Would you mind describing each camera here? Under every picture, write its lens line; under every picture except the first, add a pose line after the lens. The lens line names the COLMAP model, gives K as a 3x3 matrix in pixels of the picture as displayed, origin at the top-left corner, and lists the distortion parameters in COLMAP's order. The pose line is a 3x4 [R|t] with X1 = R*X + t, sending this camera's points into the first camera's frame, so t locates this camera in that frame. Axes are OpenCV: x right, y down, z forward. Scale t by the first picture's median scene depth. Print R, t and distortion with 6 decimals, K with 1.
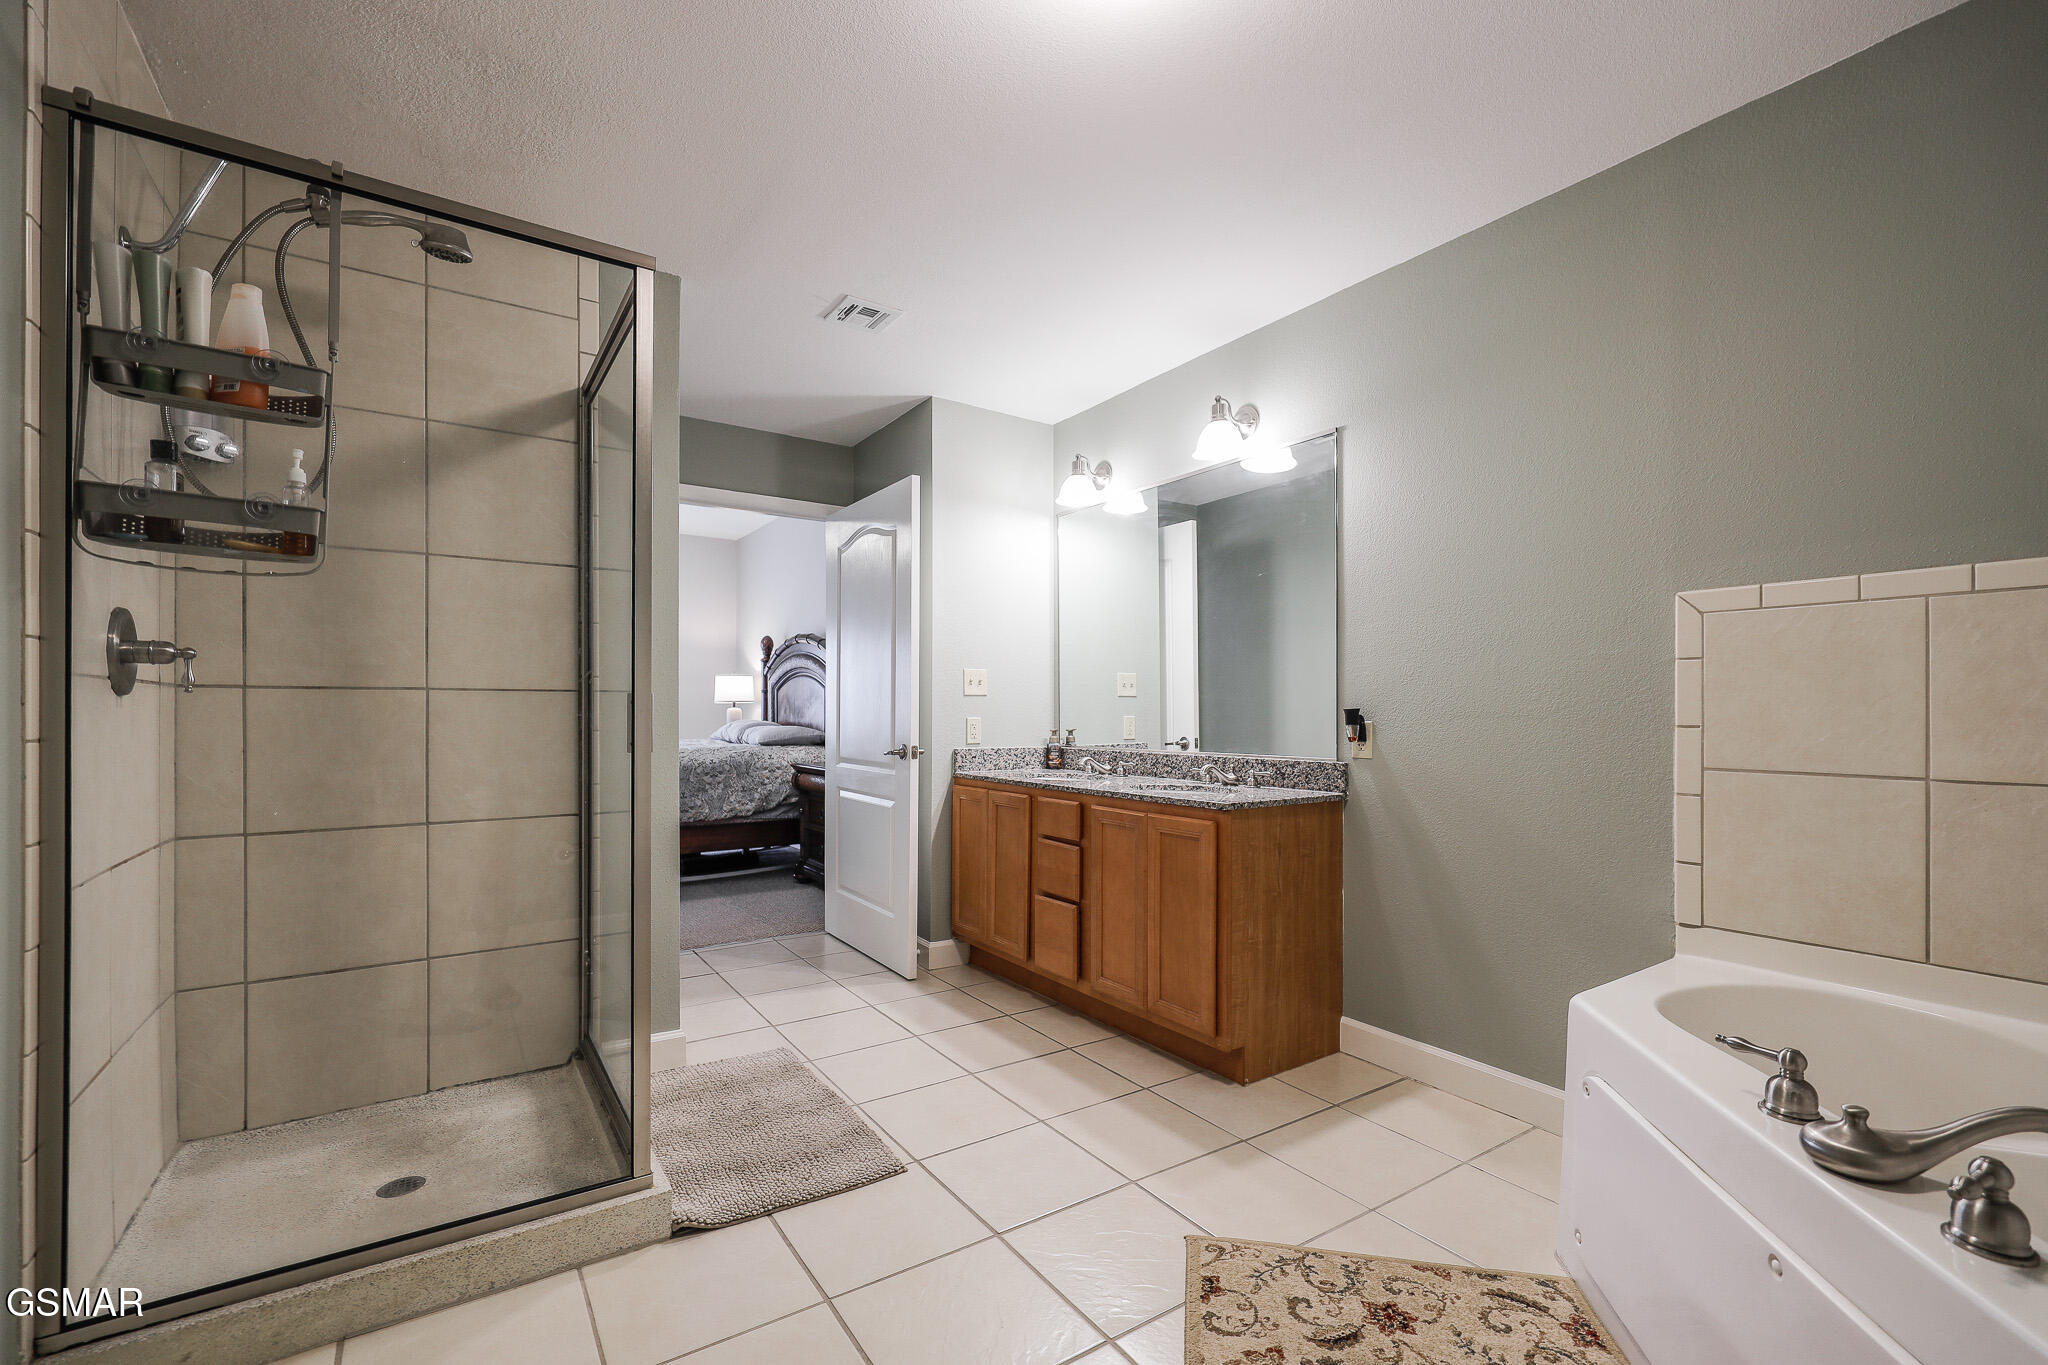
lens RADIAL K [[845.8, 0, 1071.5], [0, 845.8, 709.9], [0, 0, 1]] dist [0.004087, 0.000016]
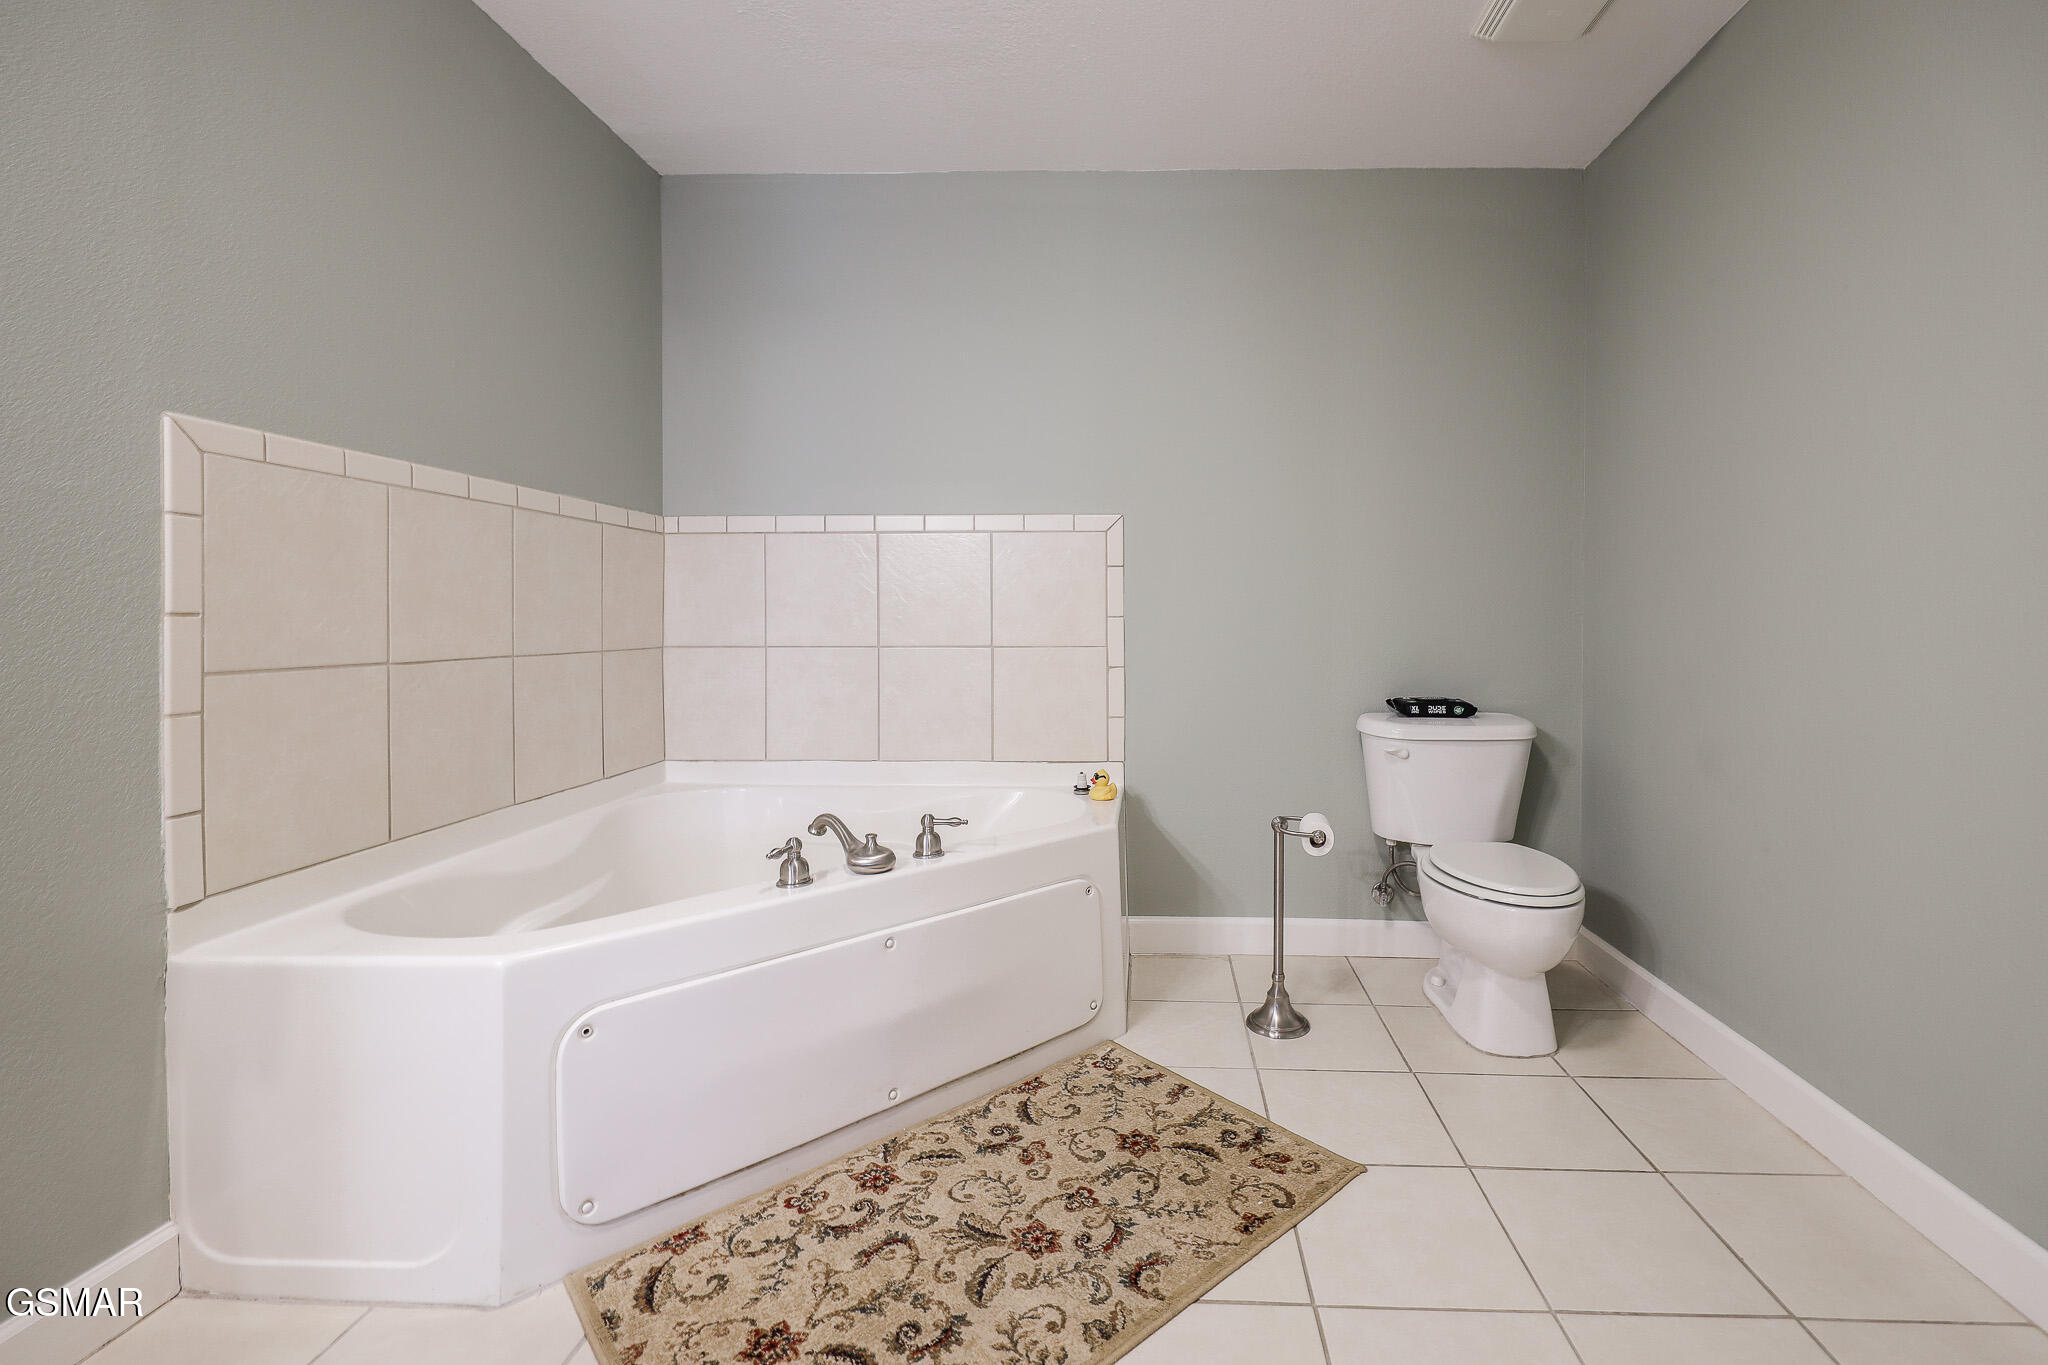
lens RADIAL K [[922.9, 0, 1095.7], [0, 922.9, 619.8], [0, 0, 1]] dist [0.006169, -0.003395]
pose [[-0.762783, -0.008691, 0.646596, -0.234529], [-0.004809, 0.999958, 0.007767, 0.010889], [-0.646636, 0.002816, -0.762793, 0.818479]]
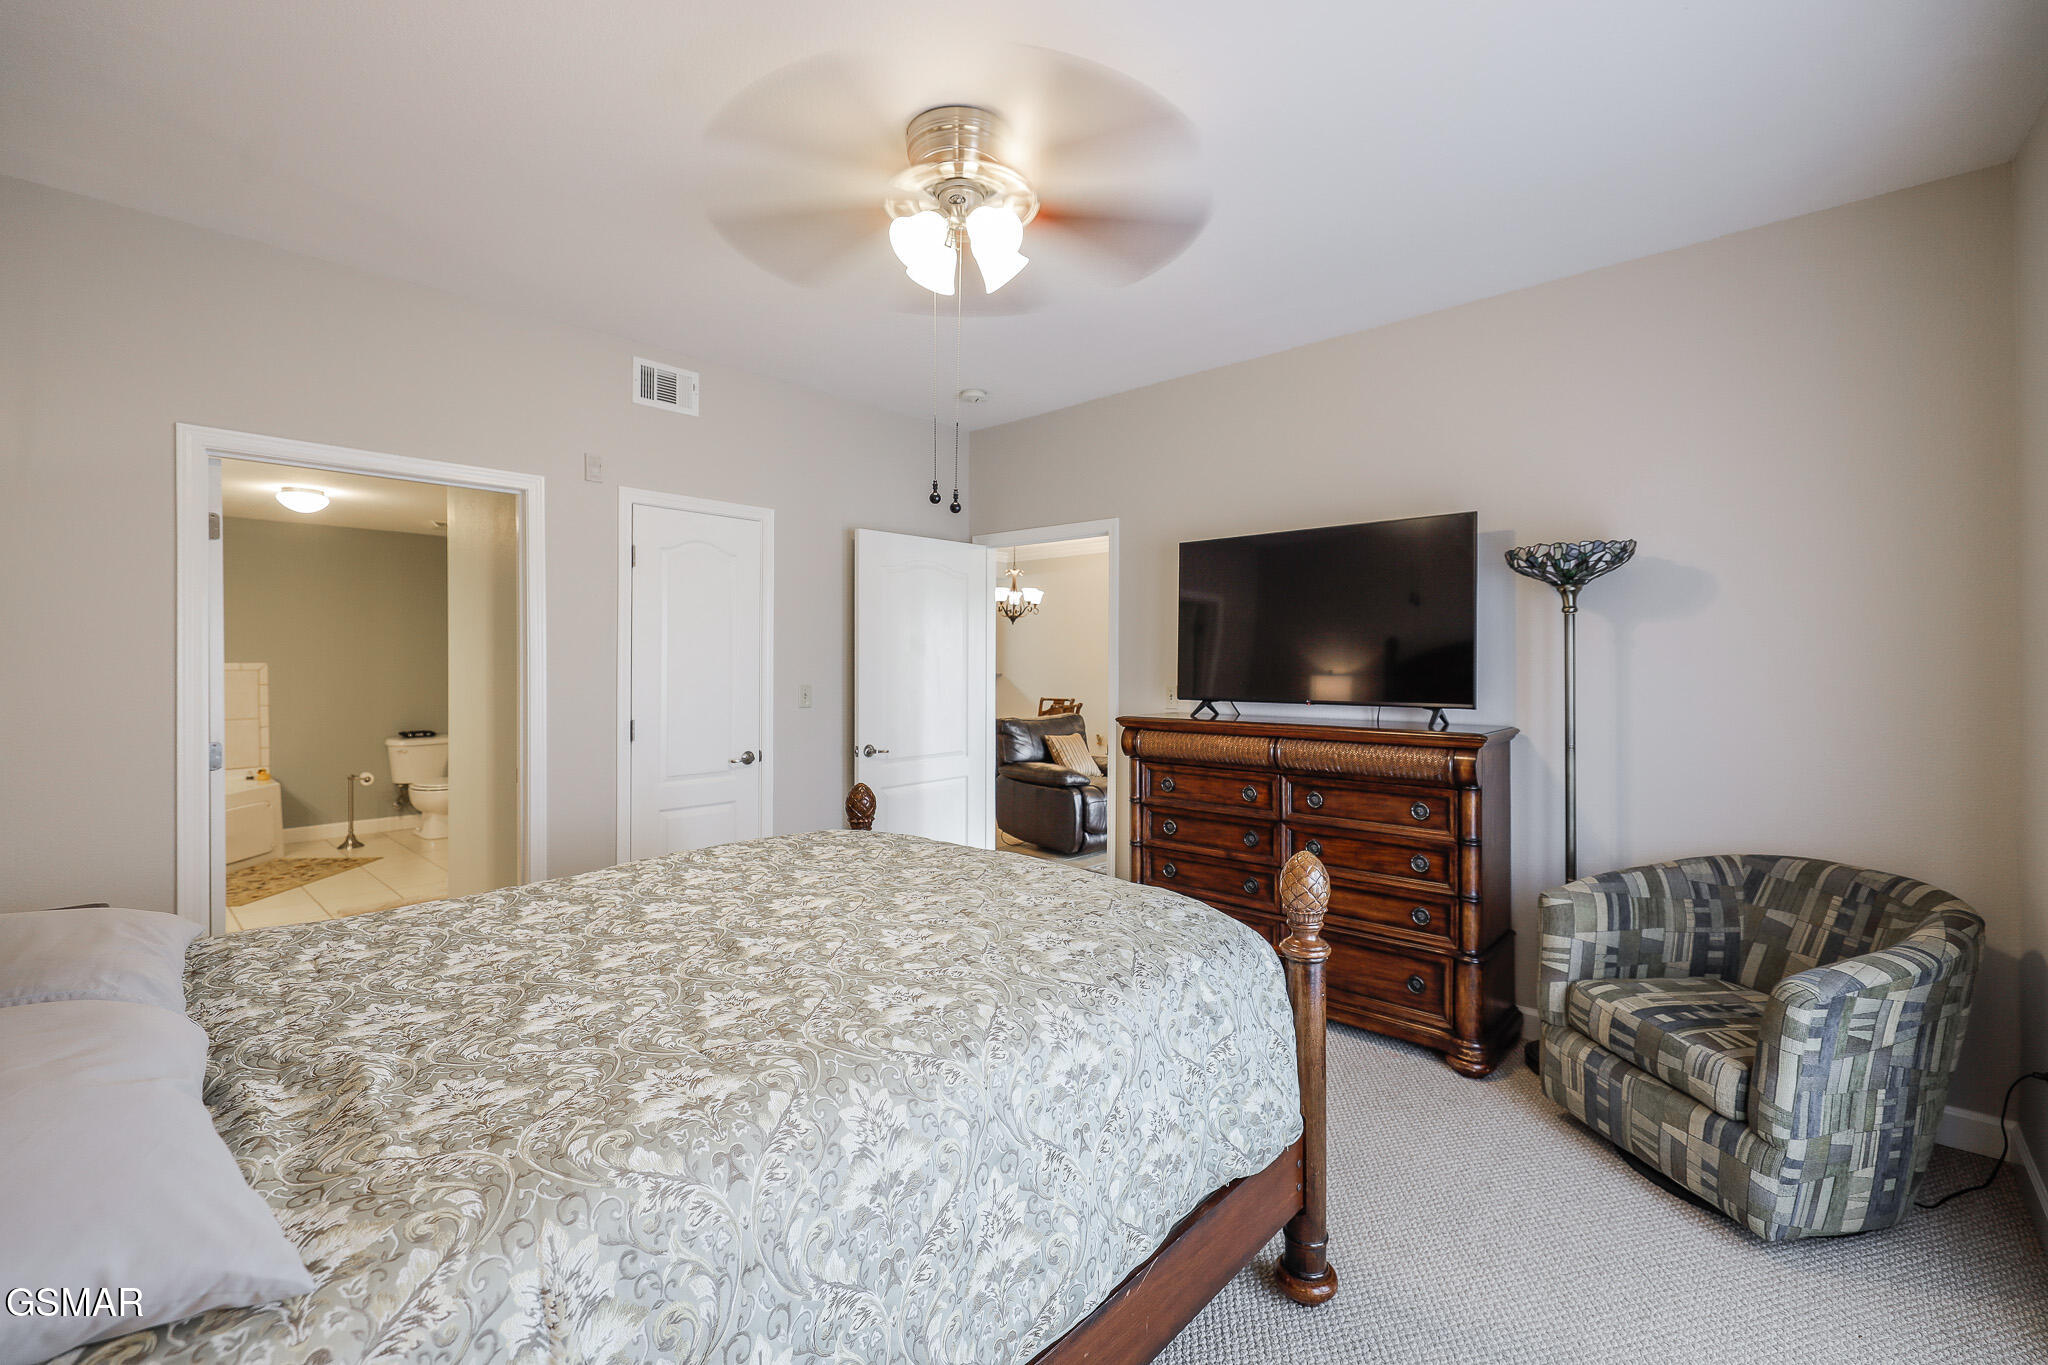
lens RADIAL K [[922.9, 0, 1039.7], [0, 922.9, 655.3], [0, 0, 1]] dist [0.006169, -0.003395]
pose [[-0.987834, -0.004825, -0.155436, -1.273565], [-0.006125, 0.999950, 0.007884, -0.156588], [0.155391, 0.008740, -0.987814, 2.839556]]
